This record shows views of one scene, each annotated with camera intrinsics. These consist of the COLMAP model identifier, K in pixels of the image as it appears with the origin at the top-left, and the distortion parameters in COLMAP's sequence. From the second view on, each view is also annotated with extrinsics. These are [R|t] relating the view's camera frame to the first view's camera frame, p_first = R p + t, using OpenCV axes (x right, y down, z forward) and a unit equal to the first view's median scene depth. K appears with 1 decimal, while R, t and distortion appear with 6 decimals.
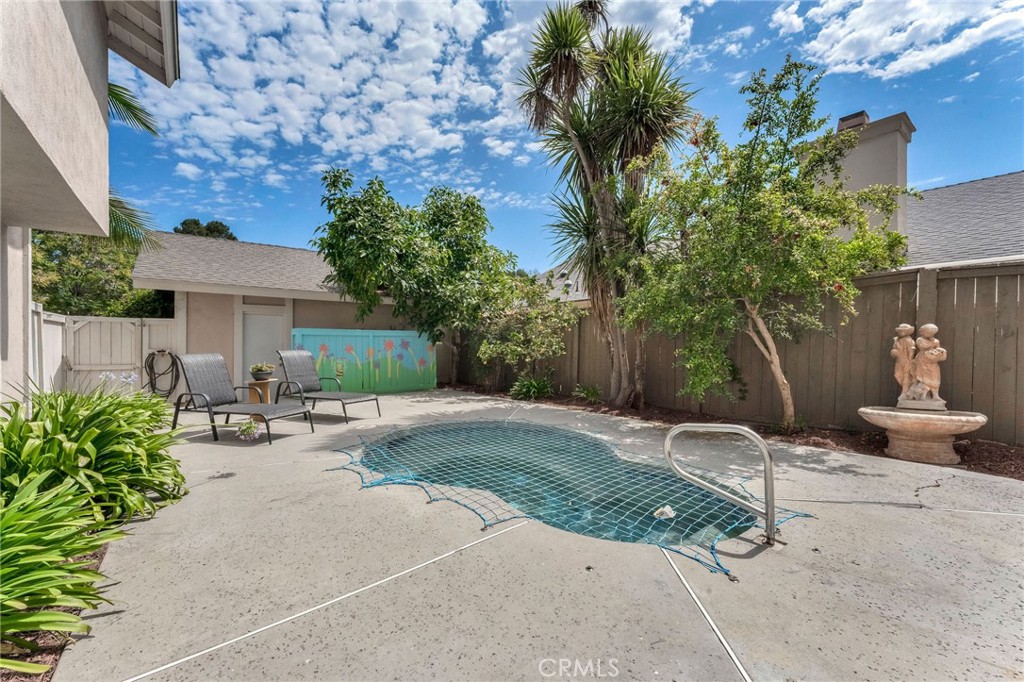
lens RADIAL K [[413.5, 0, 510.7], [0, 413.5, 344.9], [0, 0, 1]] dist [-0.000756, 0.001179]
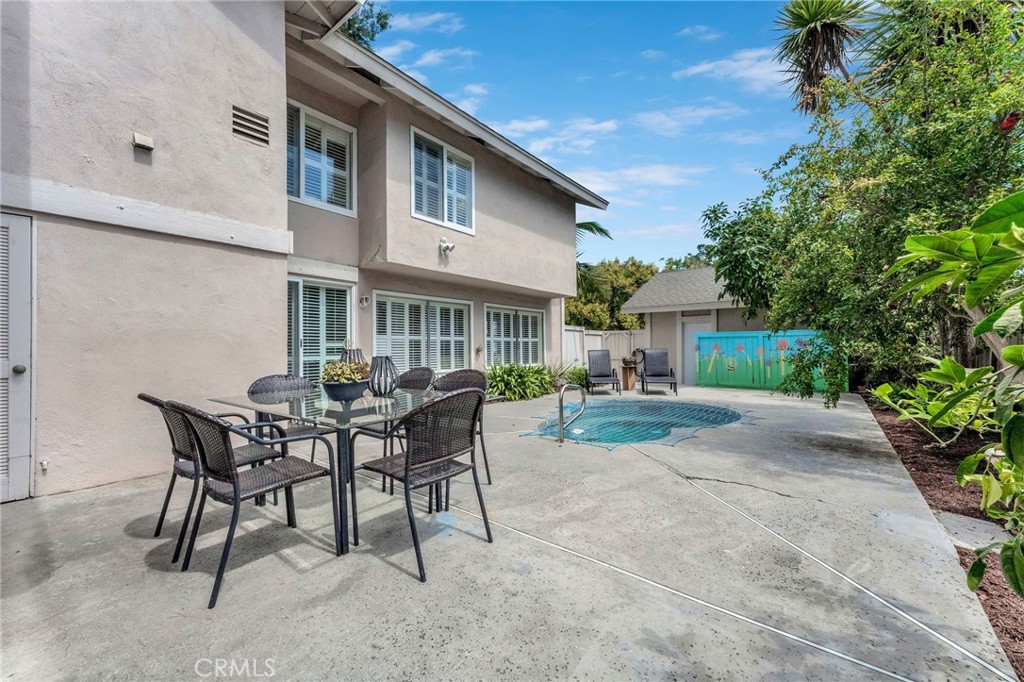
lens RADIAL K [[413.5, 0, 506.8], [0, 413.5, 341.0], [0, 0, 1]] dist [-0.000756, 0.001179]
pose [[0.232531, -0.019031, -0.972403, 0.598398], [0.000007, 0.999809, -0.019566, 0.012650], [0.972589, 0.004543, 0.232486, 0.083737]]
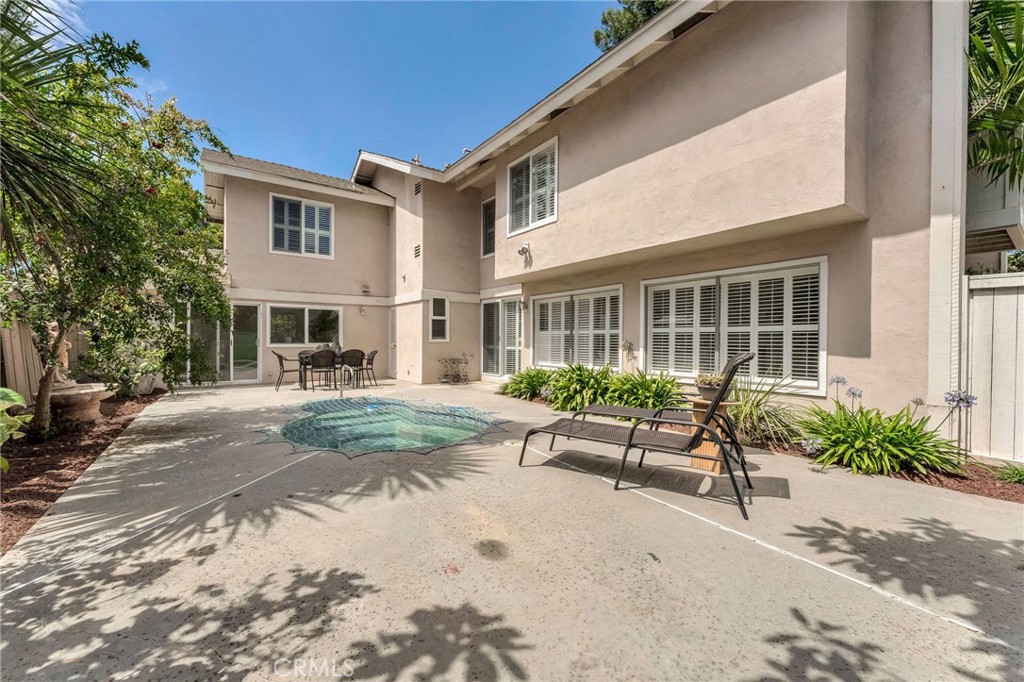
lens RADIAL K [[413.5, 0, 509.4], [0, 413.5, 344.3], [0, 0, 1]] dist [-0.000756, 0.001179]
pose [[-0.999112, -0.002035, 0.042086, -0.213894], [-0.001443, 0.999900, 0.014098, 0.001850], [-0.042111, 0.014025, -0.999015, 1.042251]]
